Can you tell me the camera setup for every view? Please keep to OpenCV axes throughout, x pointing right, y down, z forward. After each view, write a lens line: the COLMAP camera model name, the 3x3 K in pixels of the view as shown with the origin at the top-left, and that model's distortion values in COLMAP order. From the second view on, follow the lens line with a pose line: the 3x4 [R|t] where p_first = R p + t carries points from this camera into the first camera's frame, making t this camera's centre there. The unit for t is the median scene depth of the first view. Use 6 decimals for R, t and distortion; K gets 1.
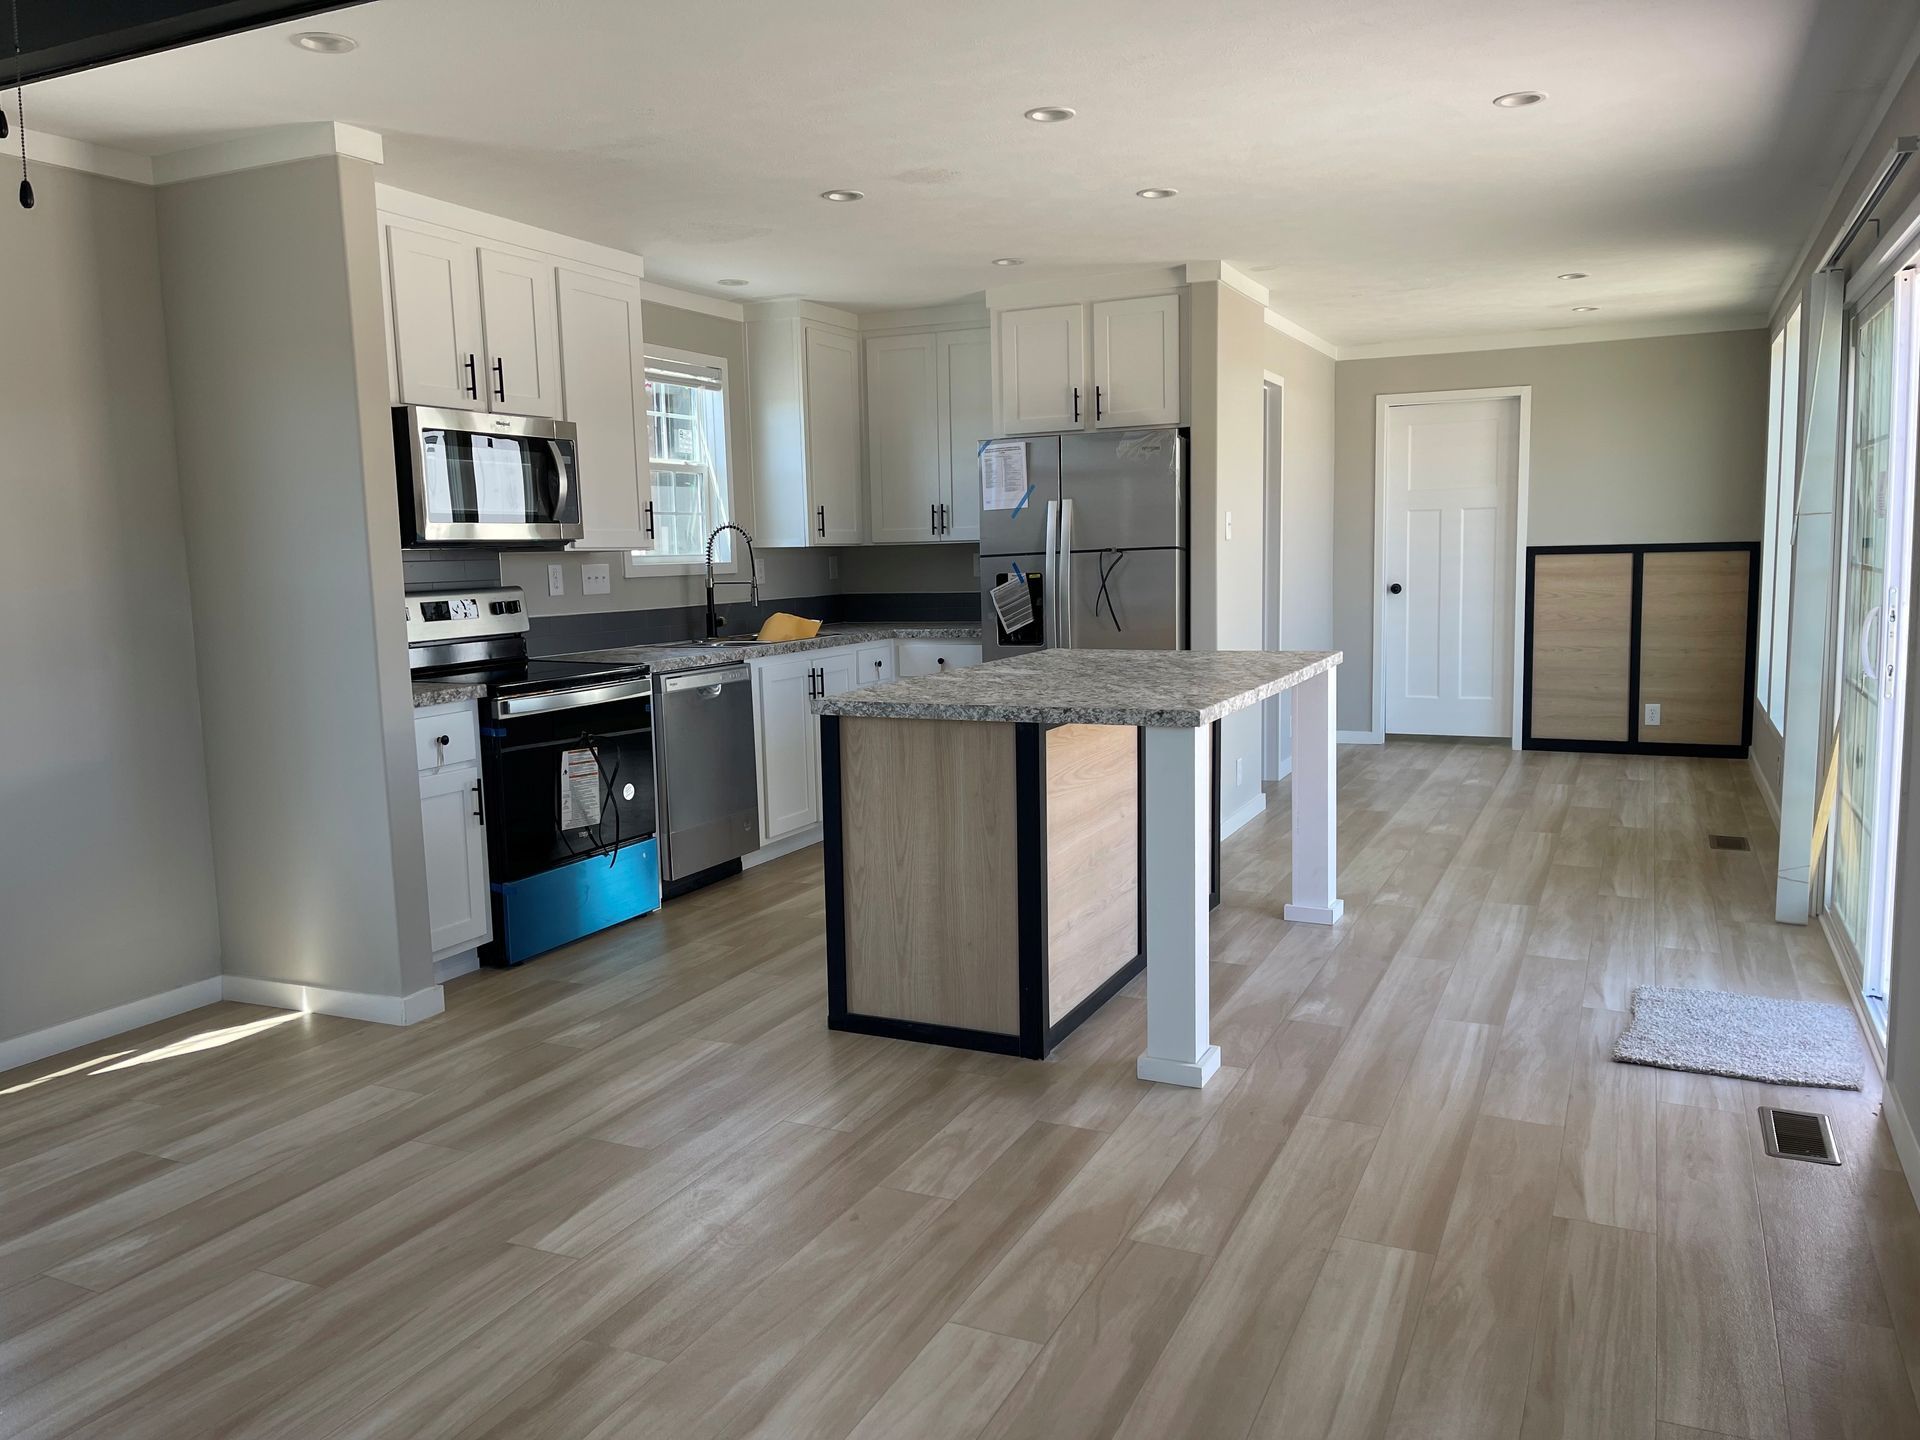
lens RADIAL K [[1456.8, 0, 960.5], [0, 1456.8, 733.3], [0, 0, 1]] dist [0.082979, -0.105050]
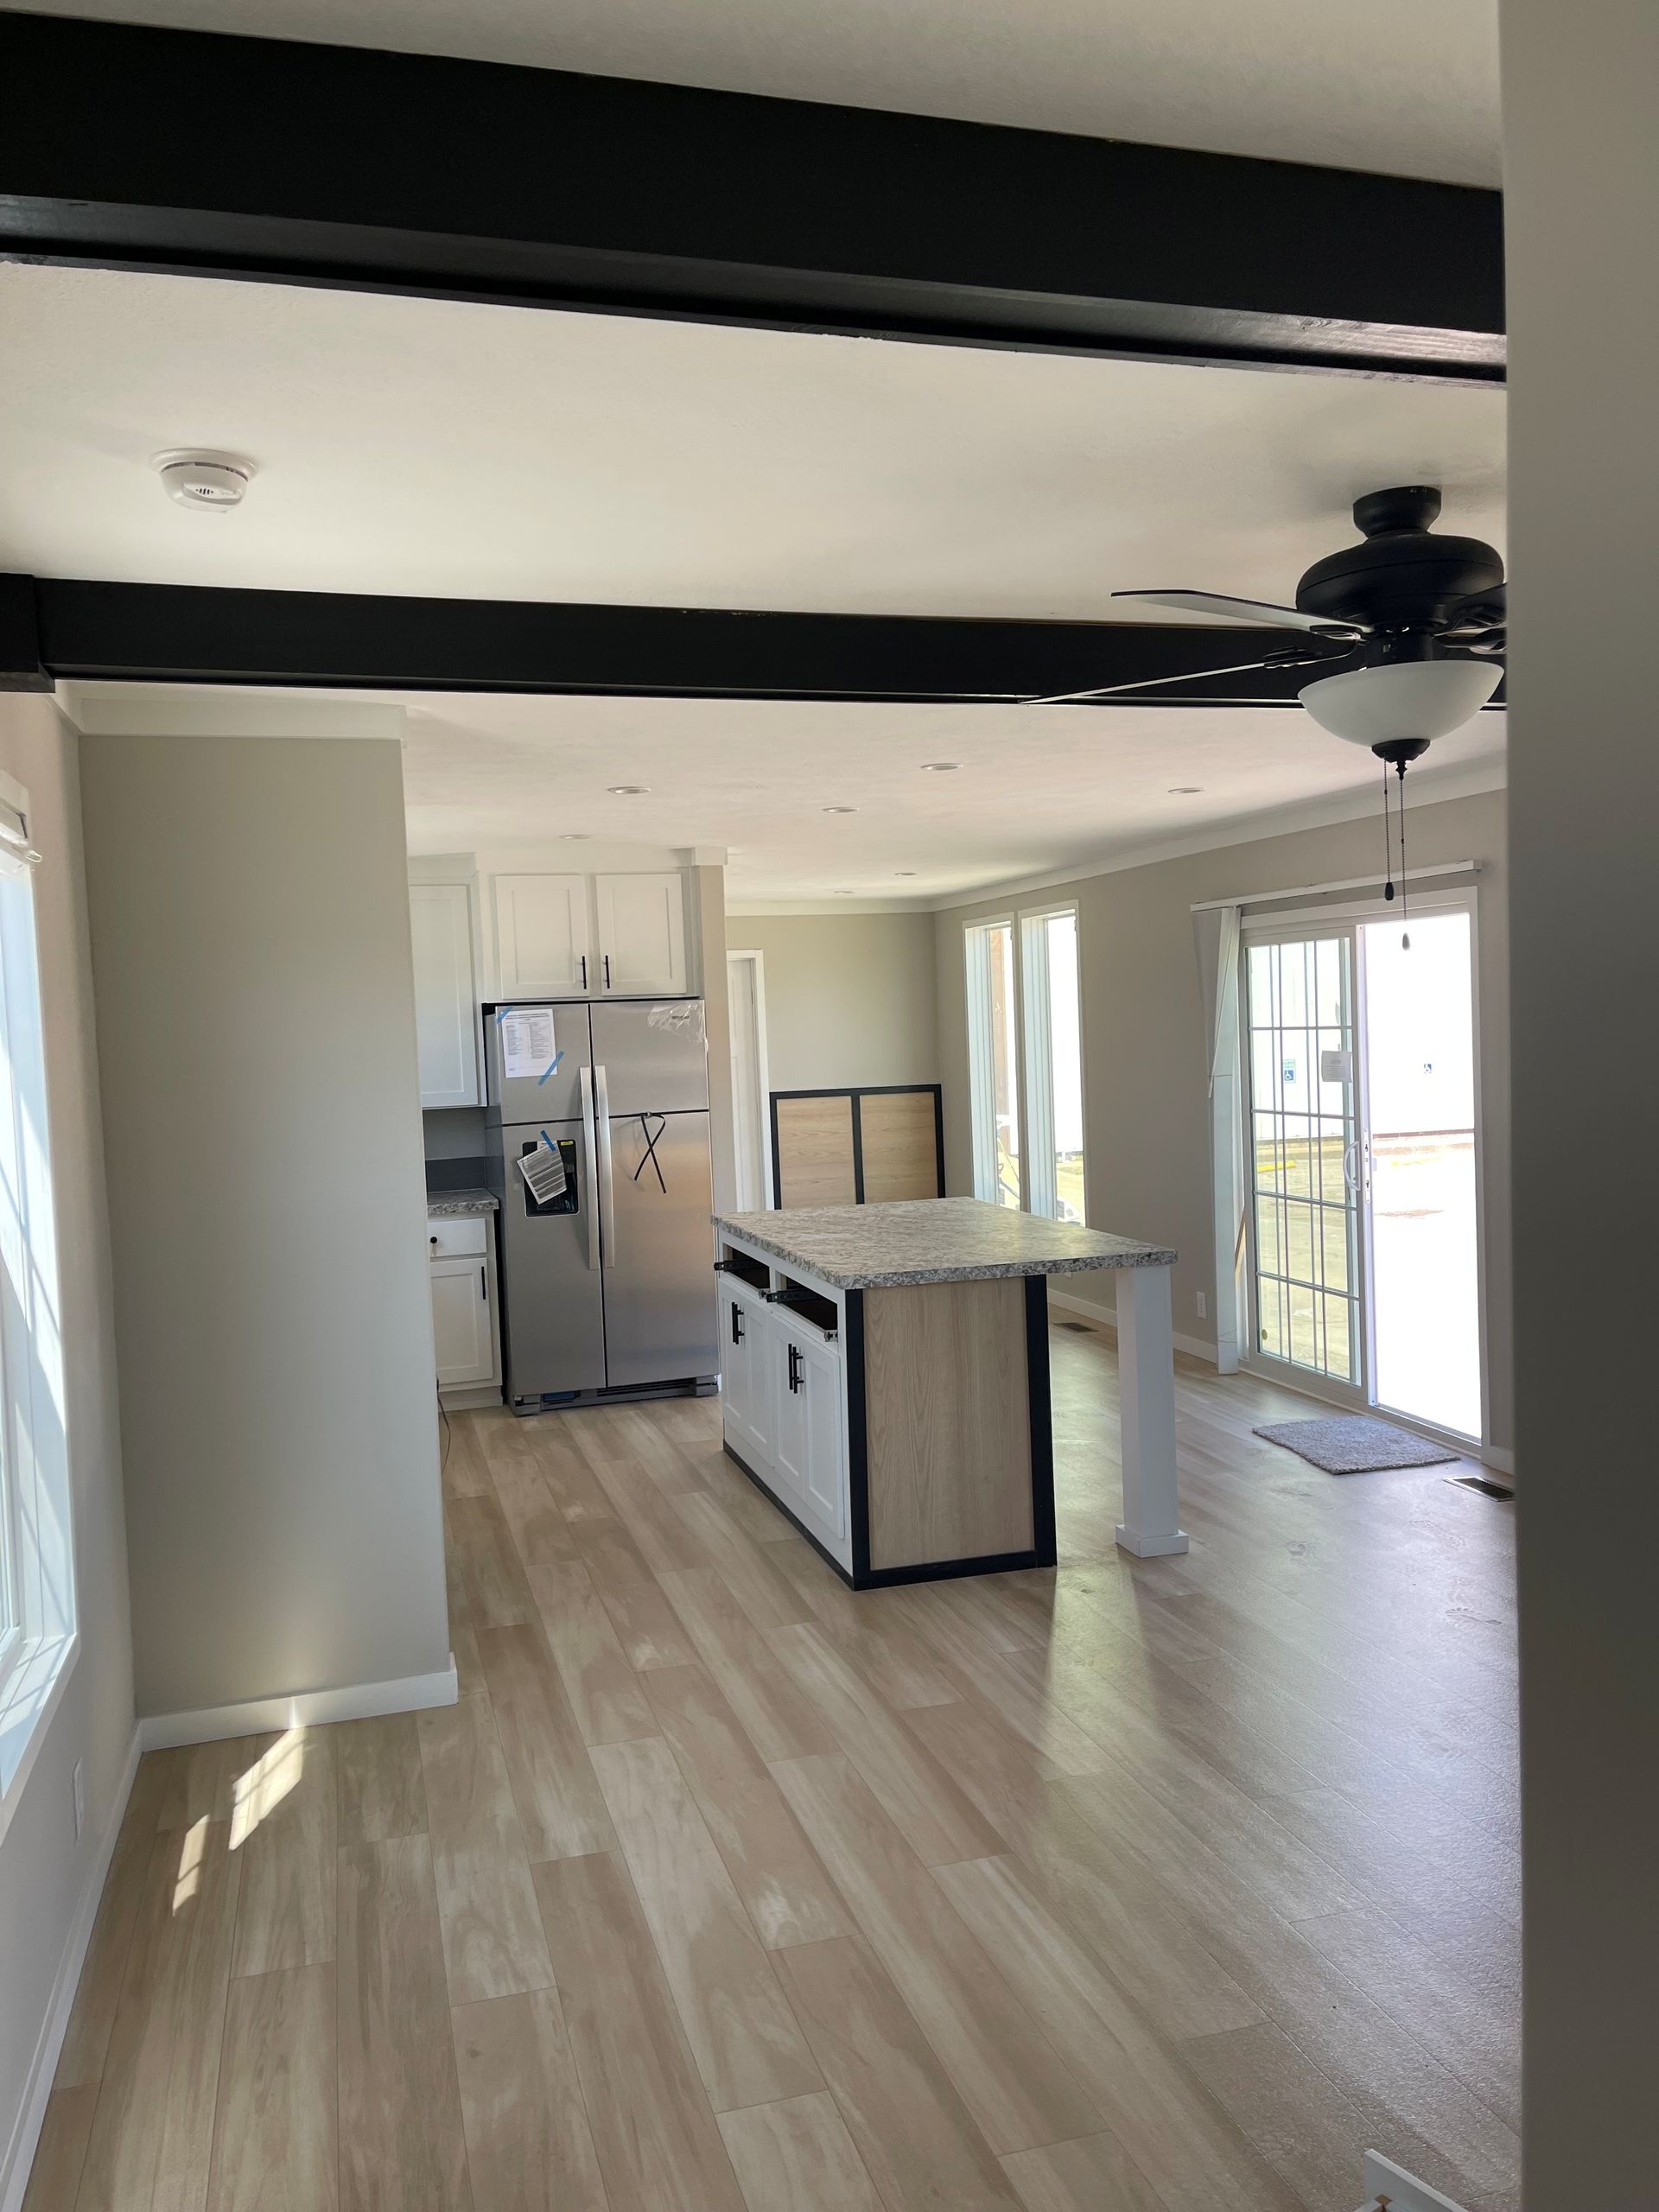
lens RADIAL K [[1678.4, 0, 829.5], [0, 1678.4, 1106.0], [0, 0, 1]] dist [0.082979, -0.105050]
pose [[0.747979, -0.036376, 0.662724, -0.562628], [0.104446, 0.992507, -0.063405, -0.042716], [-0.655452, 0.116645, 0.746174, 0.041259]]
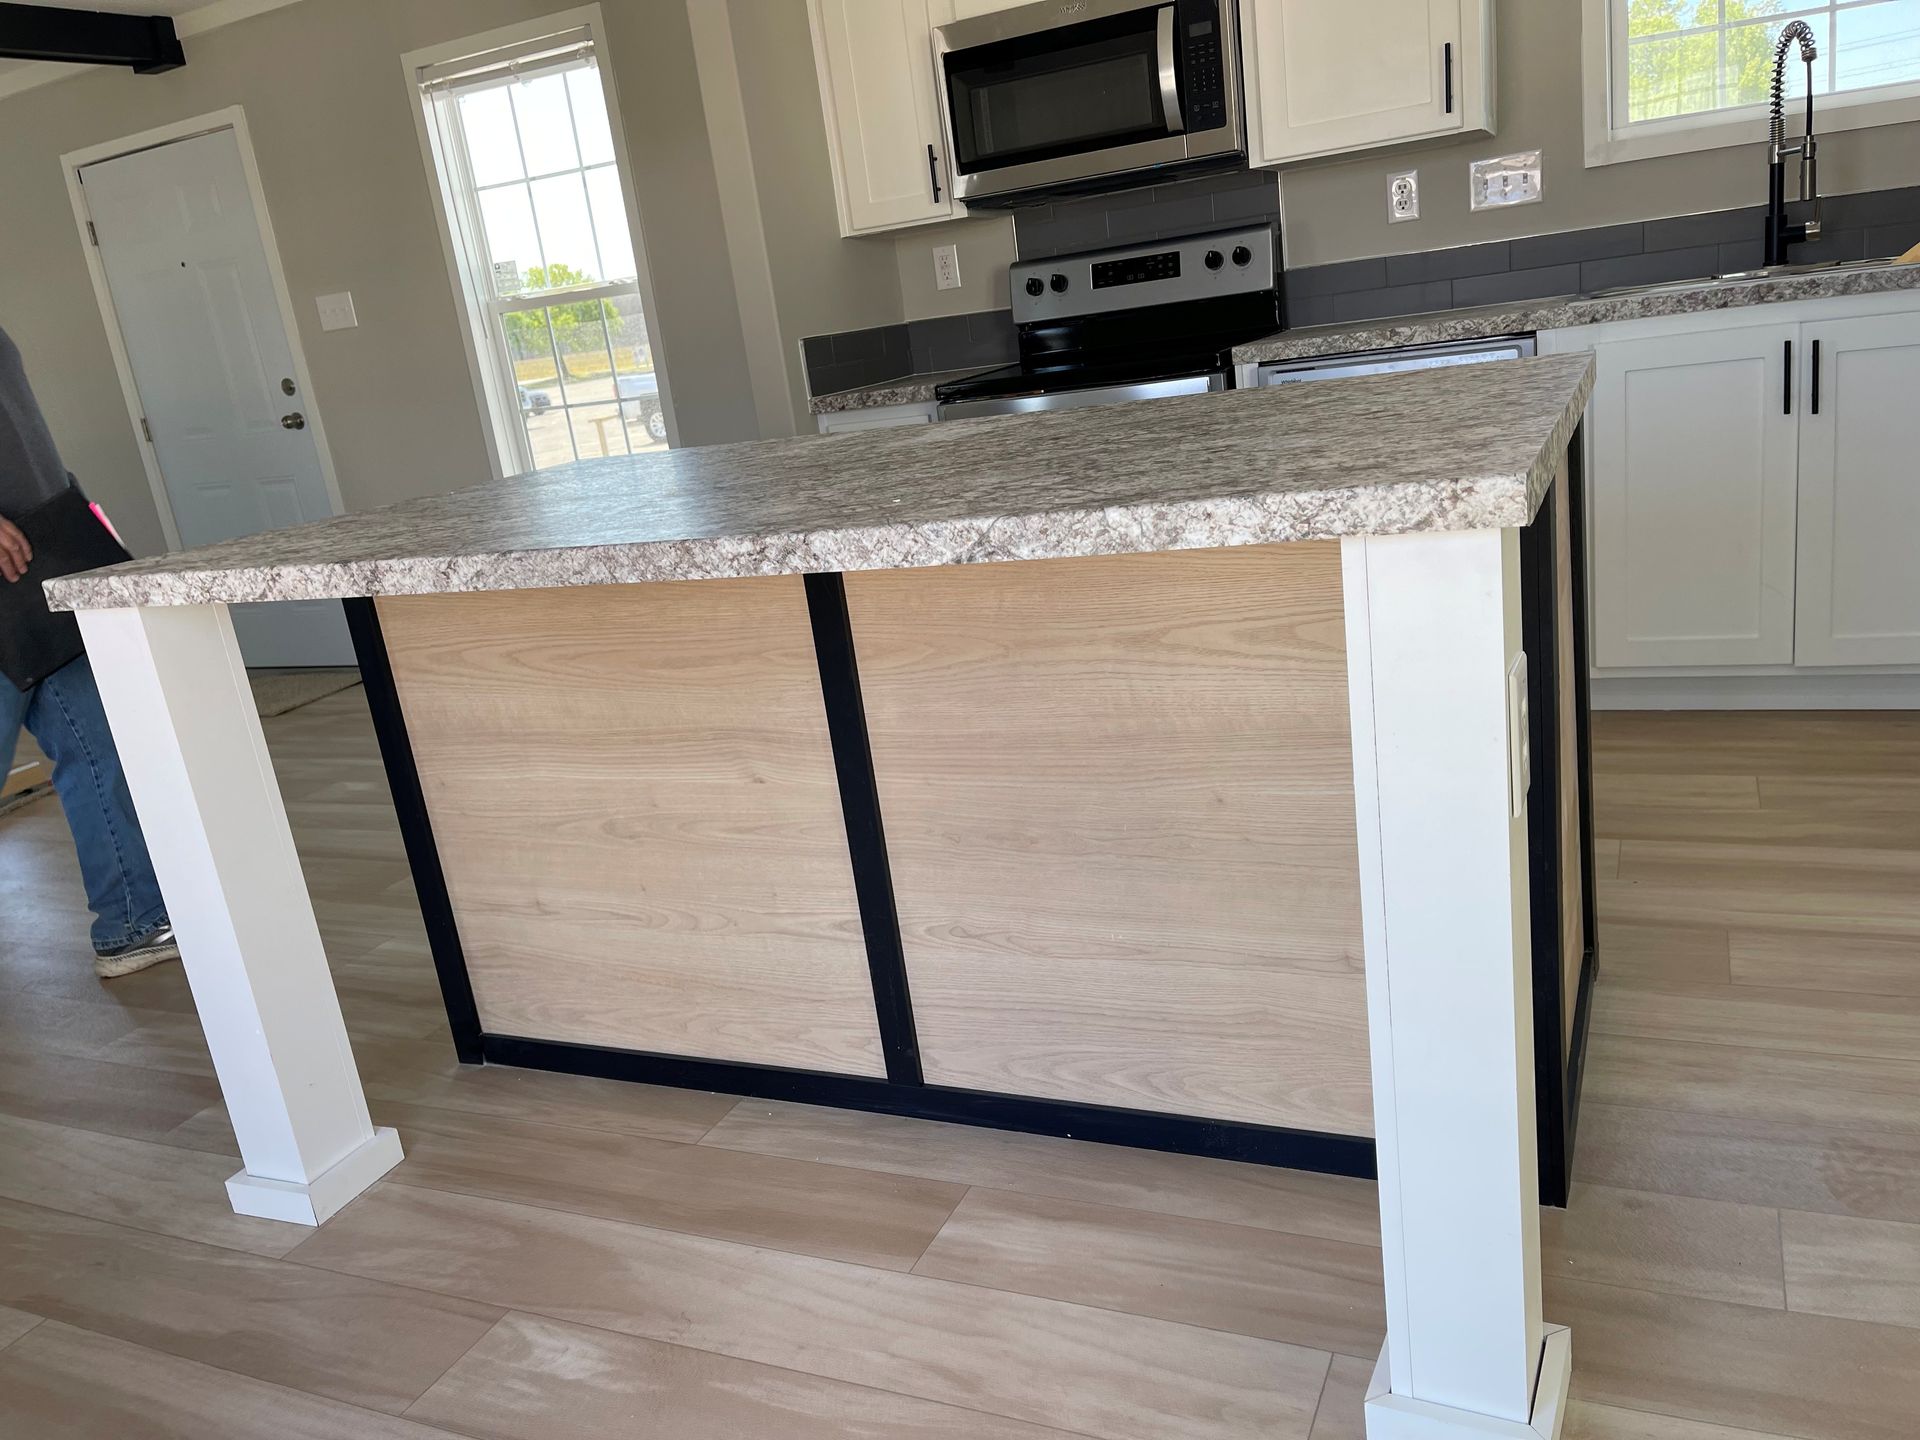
lens RADIAL K [[1456.8, 0, 960.5], [0, 1456.8, 733.3], [0, 0, 1]] dist [0.082979, -0.105050]
pose [[0.006021, 0.302382, -0.953168, 0.378279], [0.006833, 0.953150, 0.302420, -0.067642], [0.999959, -0.008334, 0.003673, 0.714408]]
